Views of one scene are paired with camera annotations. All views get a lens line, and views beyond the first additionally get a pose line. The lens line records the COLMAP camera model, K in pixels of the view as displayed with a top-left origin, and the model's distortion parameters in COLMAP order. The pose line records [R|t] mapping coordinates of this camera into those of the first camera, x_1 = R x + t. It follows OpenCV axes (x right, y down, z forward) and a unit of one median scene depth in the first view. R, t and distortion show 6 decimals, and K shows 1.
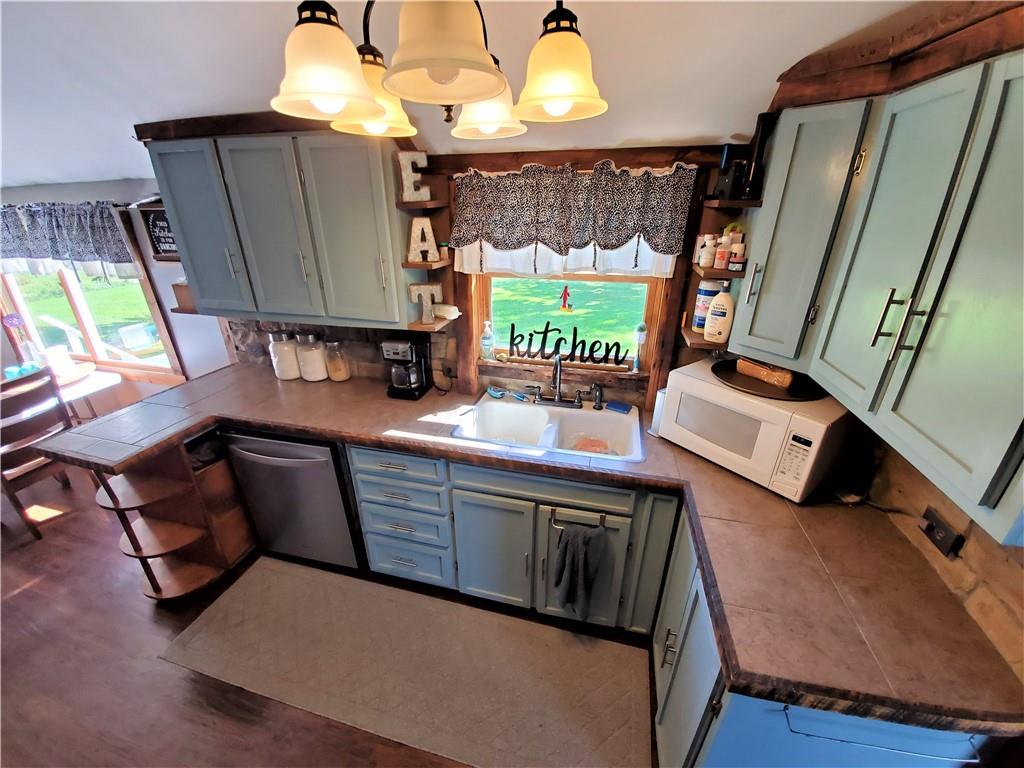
lens RADIAL K [[404.4, 0, 511.8], [0, 404.4, 392.3], [0, 0, 1]] dist [0.006286, -0.014704]
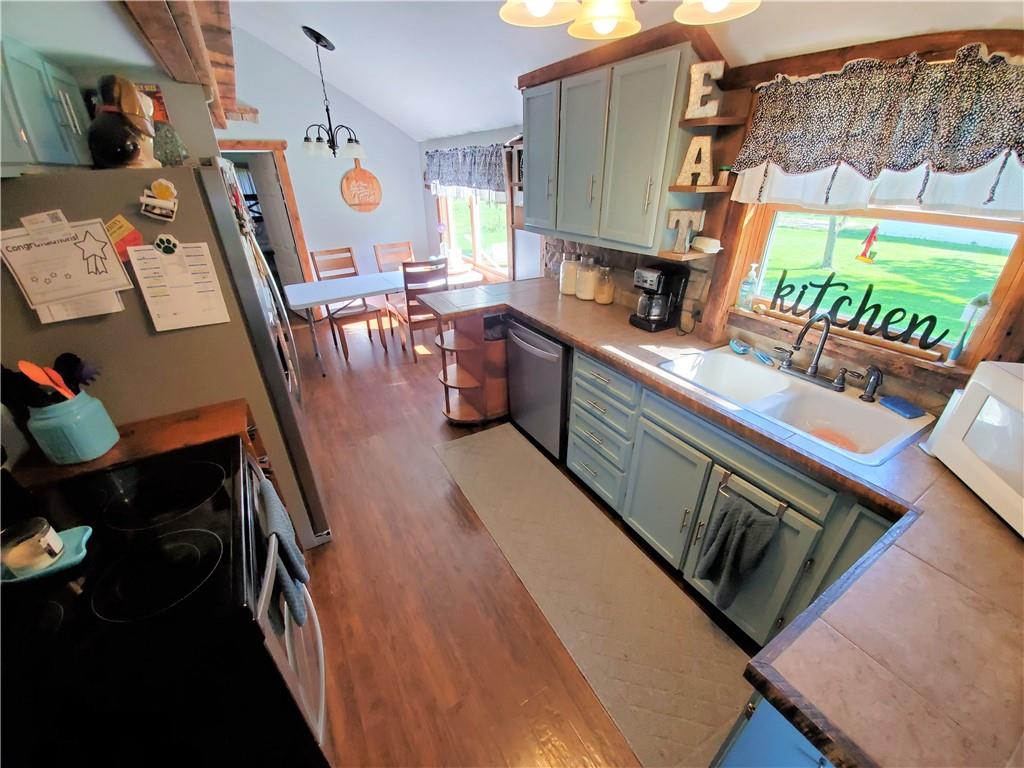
lens RADIAL K [[404.4, 0, 511.8], [0, 404.4, 392.3], [0, 0, 1]] dist [0.006286, -0.014704]
pose [[0.692641, 0.335302, -0.638609, 0.235101], [-0.284545, 0.940596, 0.185240, 0.076675], [0.662784, 0.053408, 0.746904, 0.013902]]
